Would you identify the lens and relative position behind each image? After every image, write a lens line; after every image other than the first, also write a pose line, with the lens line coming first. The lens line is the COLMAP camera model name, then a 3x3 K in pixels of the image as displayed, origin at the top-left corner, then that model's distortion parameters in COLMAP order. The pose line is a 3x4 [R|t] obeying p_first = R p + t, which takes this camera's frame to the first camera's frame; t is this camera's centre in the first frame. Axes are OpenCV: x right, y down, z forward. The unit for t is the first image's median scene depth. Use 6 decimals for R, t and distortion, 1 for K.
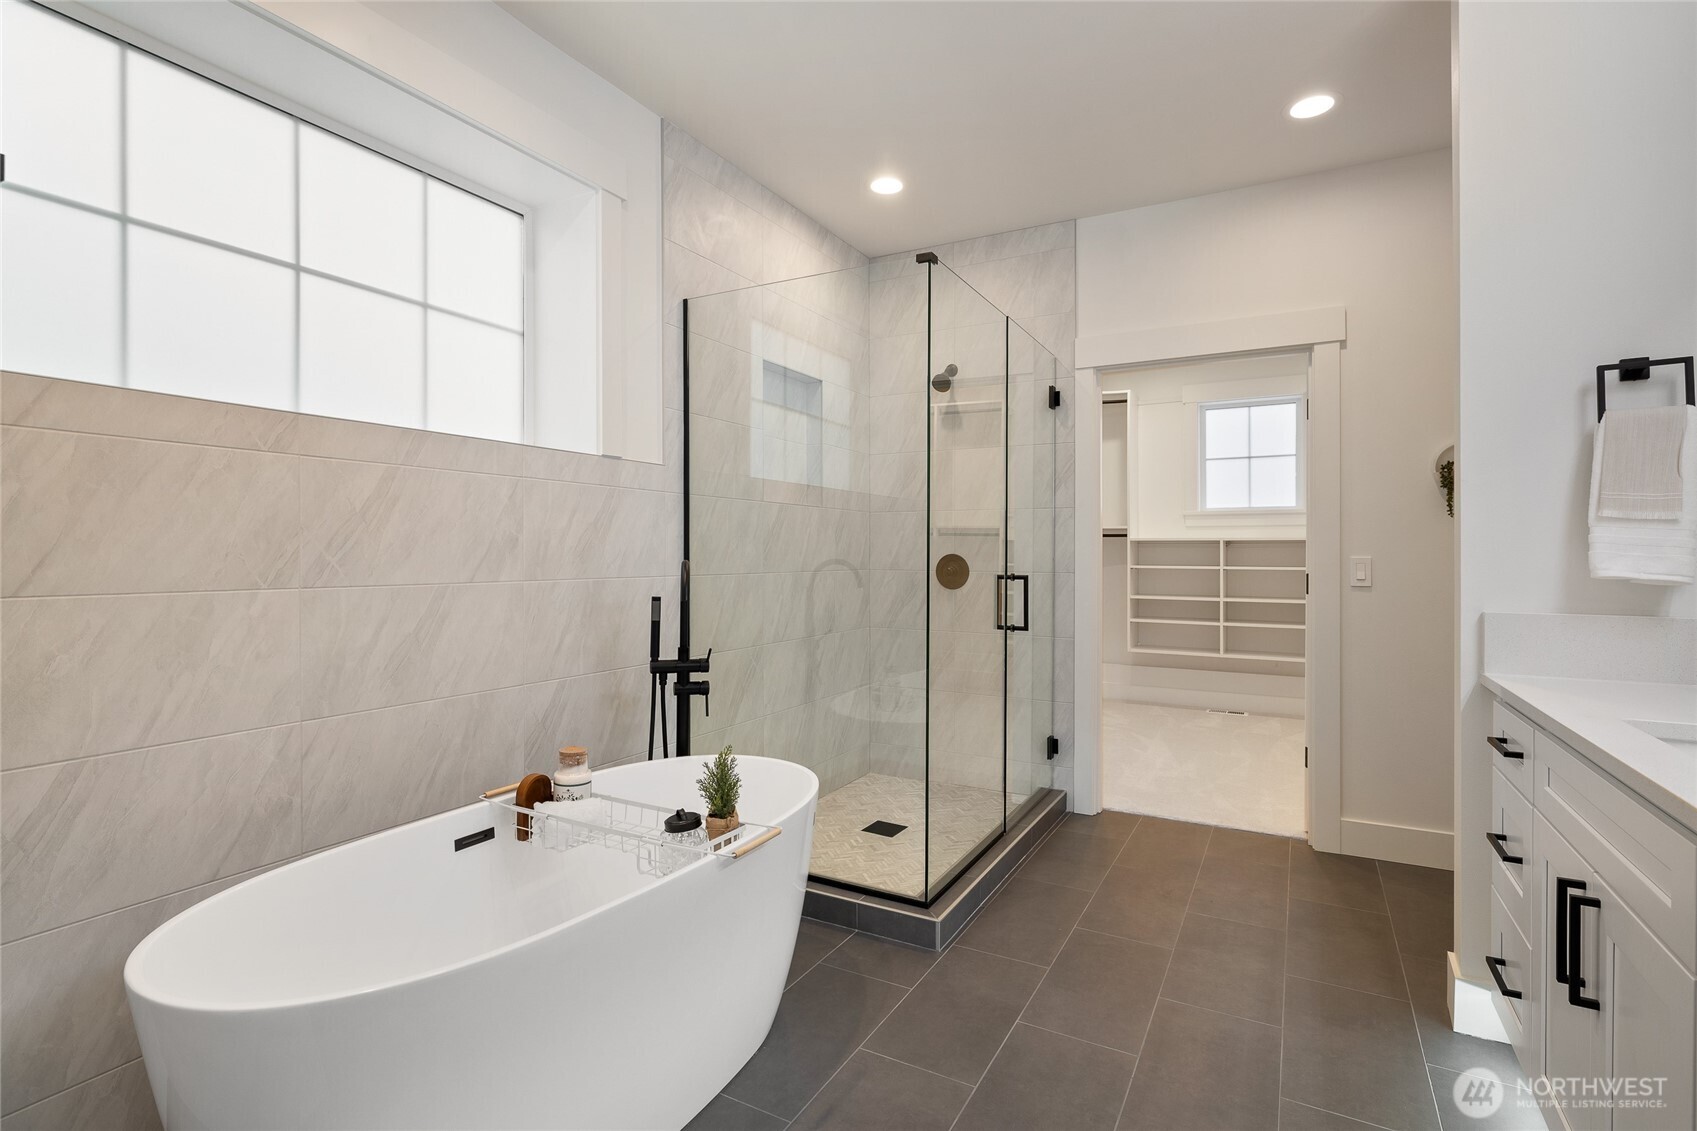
lens RADIAL K [[804.8, 0, 863.5], [0, 804.8, 559.1], [0, 0, 1]] dist [-0.001522, 0.000044]
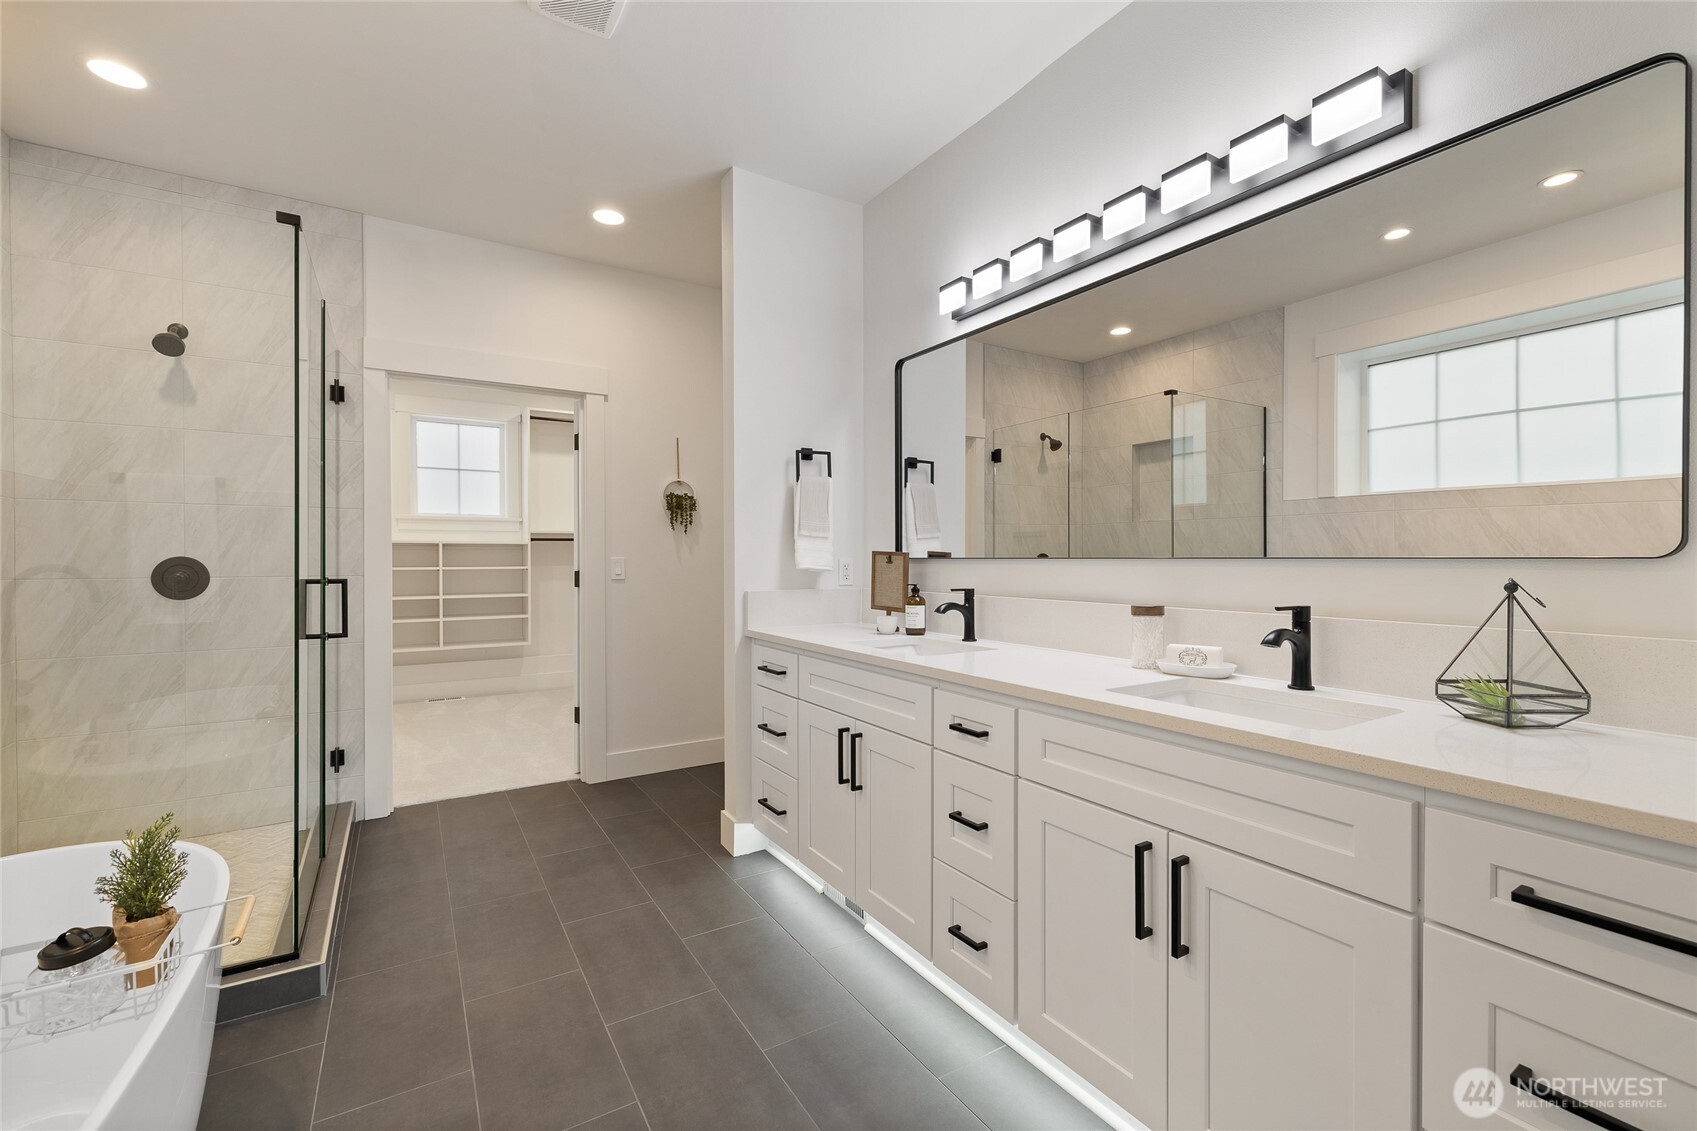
lens RADIAL K [[715.3, 0, 847.5], [0, 715.3, 562.7], [0, 0, 1]] dist [0.002256, -0.000232]
pose [[0.494030, -0.011044, 0.869375, -0.201780], [0.007919, 0.999935, 0.008202, -0.000972], [-0.869409, 0.002833, 0.494085, 0.057676]]
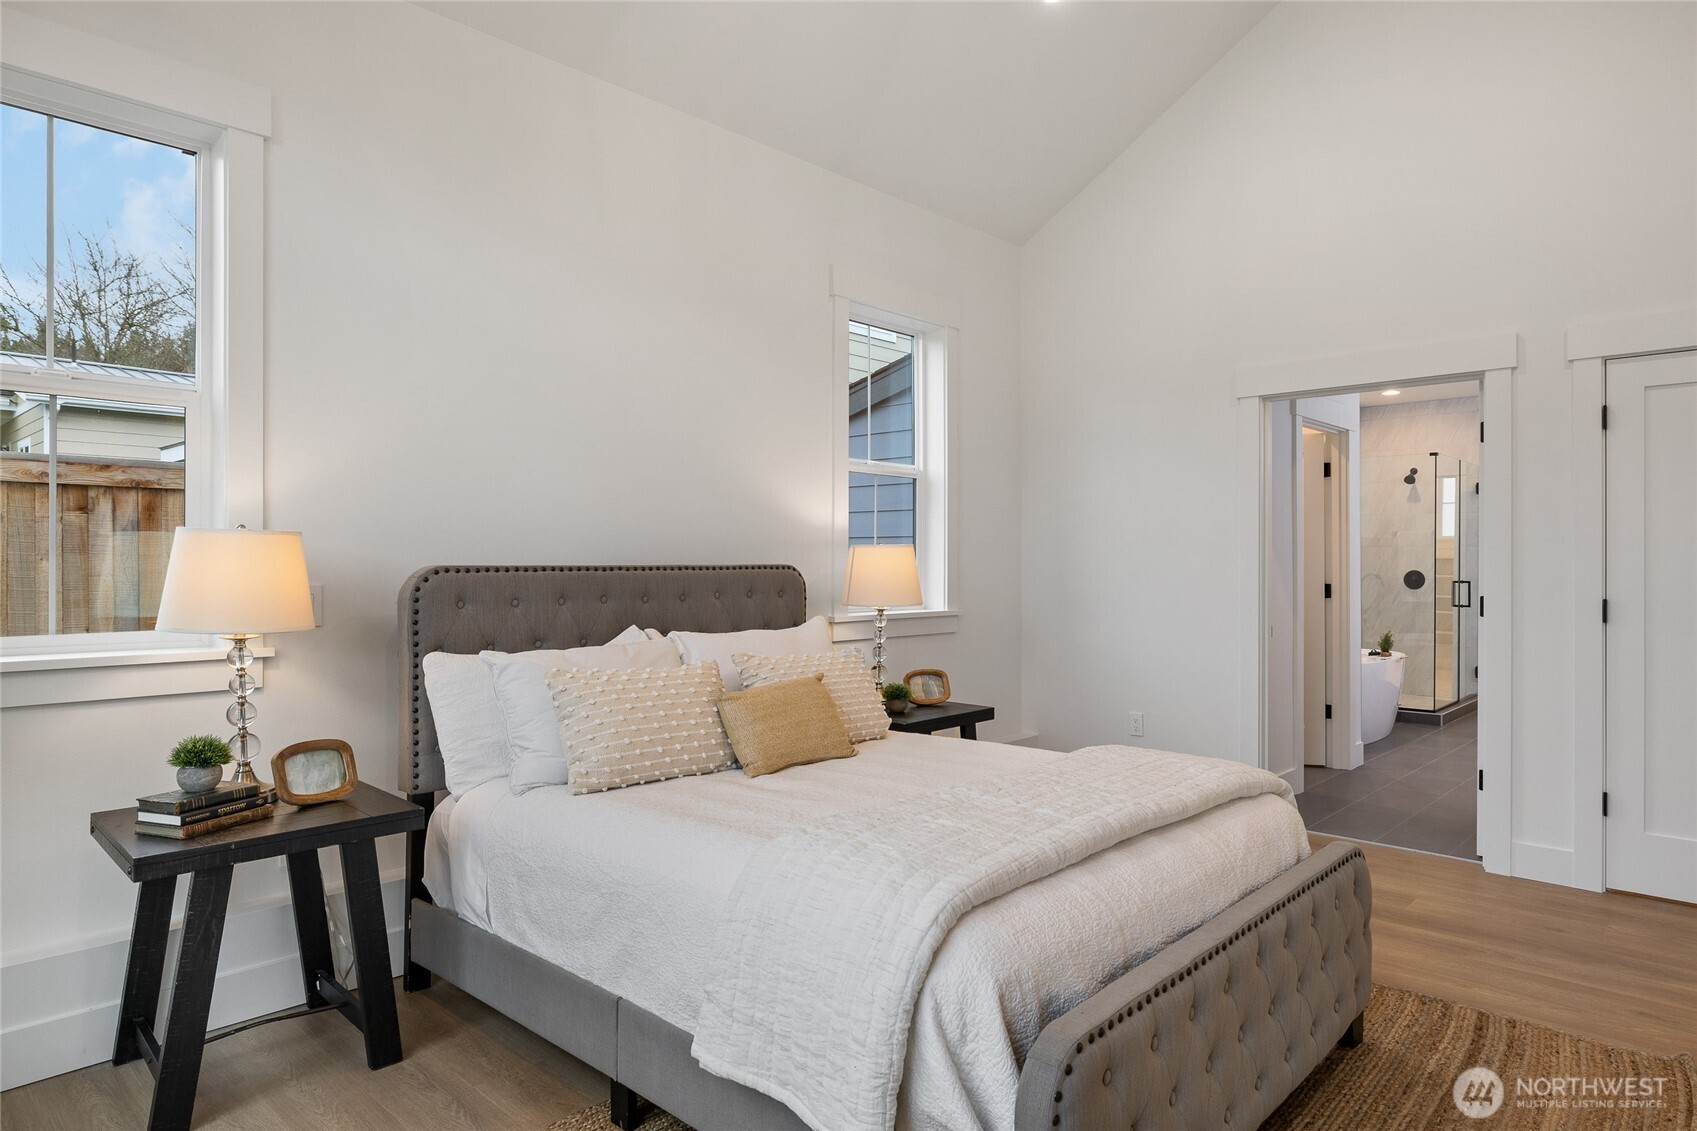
lens RADIAL K [[1137.3, 0, 847.8], [0, 1137.3, 560.5], [0, 0, 1]] dist [0.004189, 0.000821]
pose [[0.977361, -0.003832, -0.211542, -0.644411], [0.000564, 0.999880, -0.015503, 0.009827], [0.211576, 0.015032, 0.977246, -1.926357]]
